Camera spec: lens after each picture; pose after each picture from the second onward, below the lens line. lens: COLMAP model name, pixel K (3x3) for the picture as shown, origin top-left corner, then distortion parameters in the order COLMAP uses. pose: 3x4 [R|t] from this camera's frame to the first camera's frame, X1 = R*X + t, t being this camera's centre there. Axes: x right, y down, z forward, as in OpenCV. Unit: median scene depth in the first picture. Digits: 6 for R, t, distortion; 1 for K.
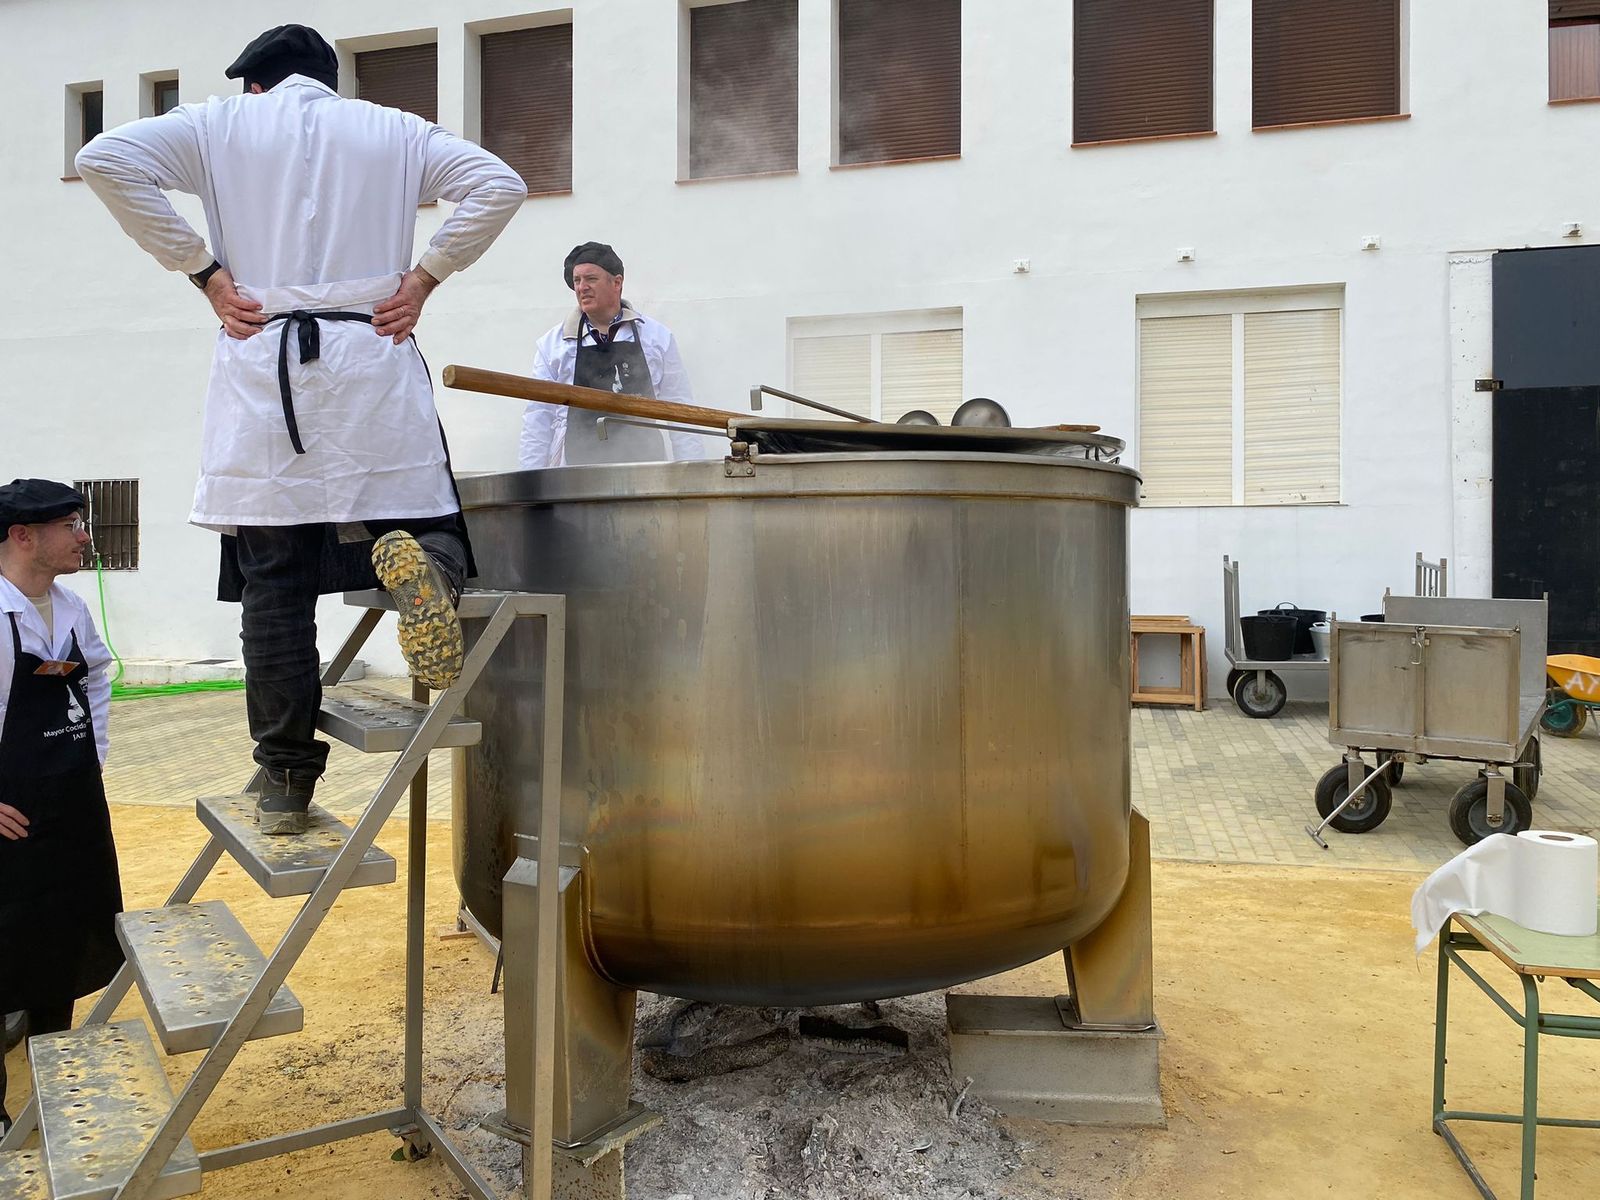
lens RADIAL K [[1151.4, 0, 800.0], [0, 1151.4, 600.0], [0, 0, 1]] dist [0.028393, -0.004190]
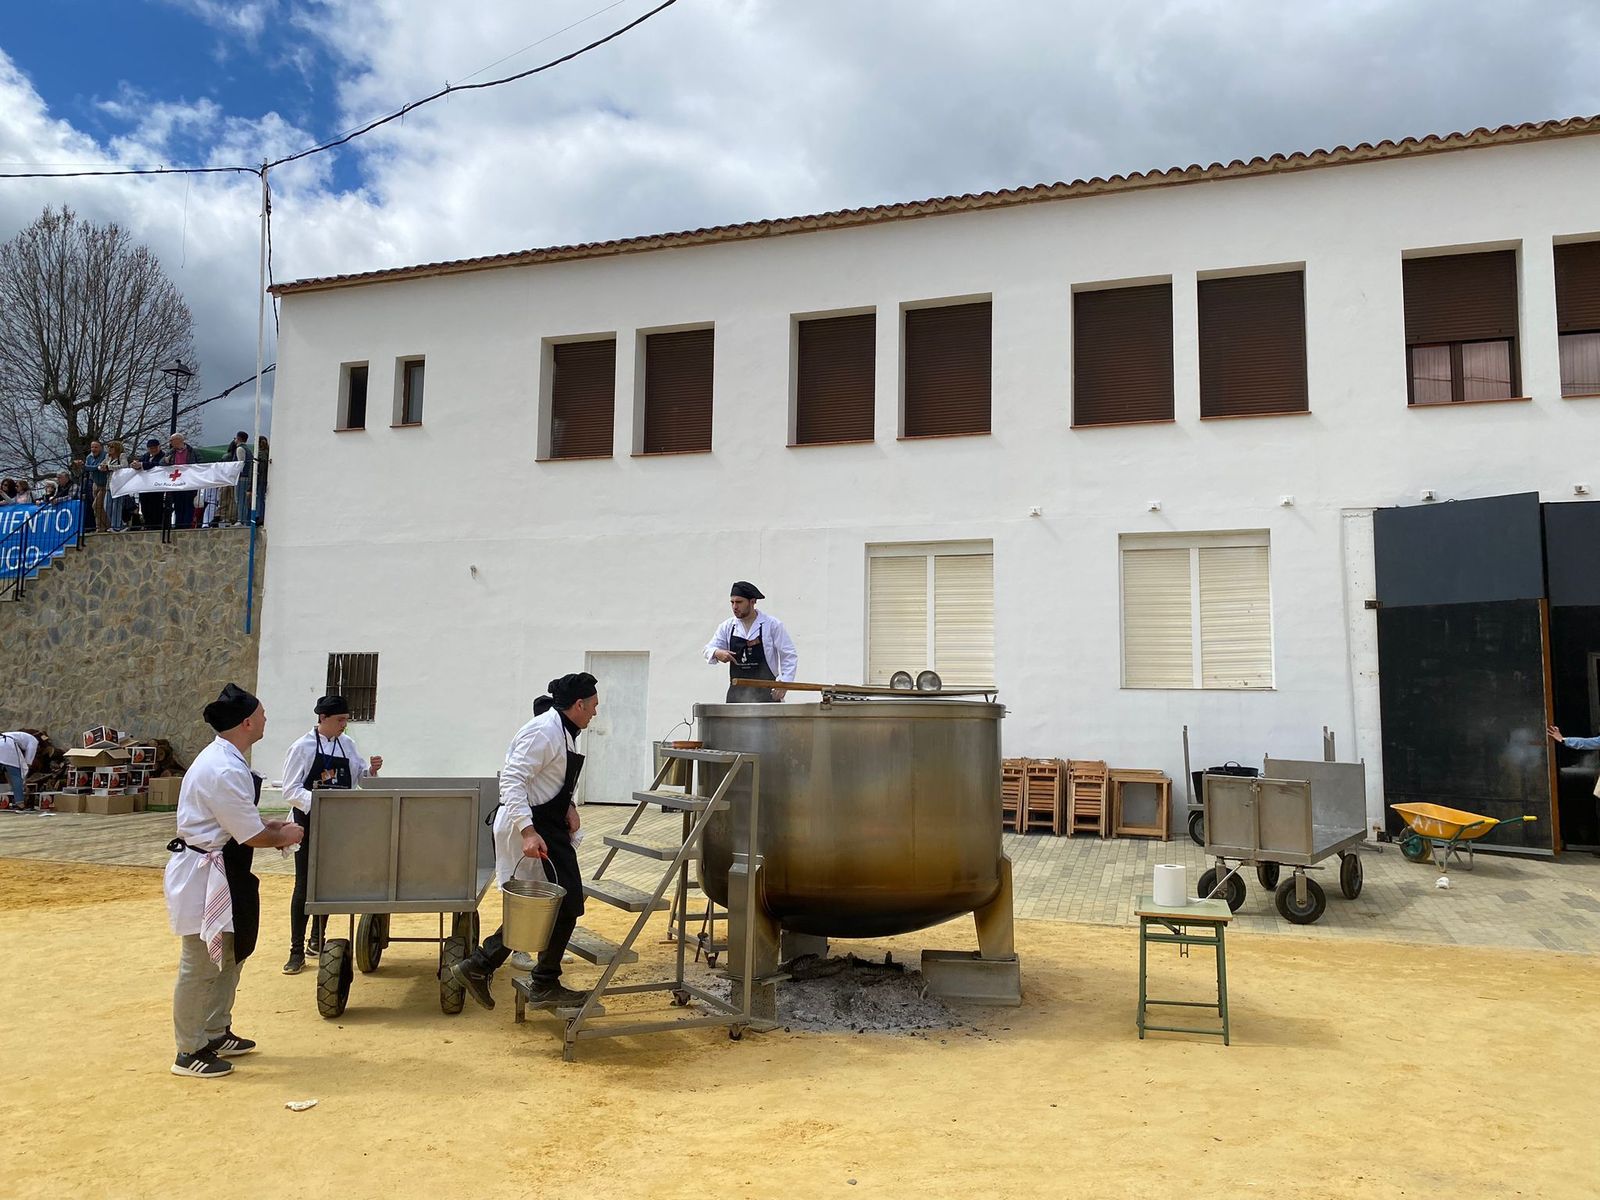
lens RADIAL K [[1151.4, 0, 800.0], [0, 1151.4, 600.0], [0, 0, 1]] dist [0.028393, -0.004190]
pose [[0.996740, 0.004844, -0.080537, 0.025013], [-0.015060, 0.991823, -0.126731, -0.006232], [0.079265, 0.127531, 0.988662, -0.412948]]
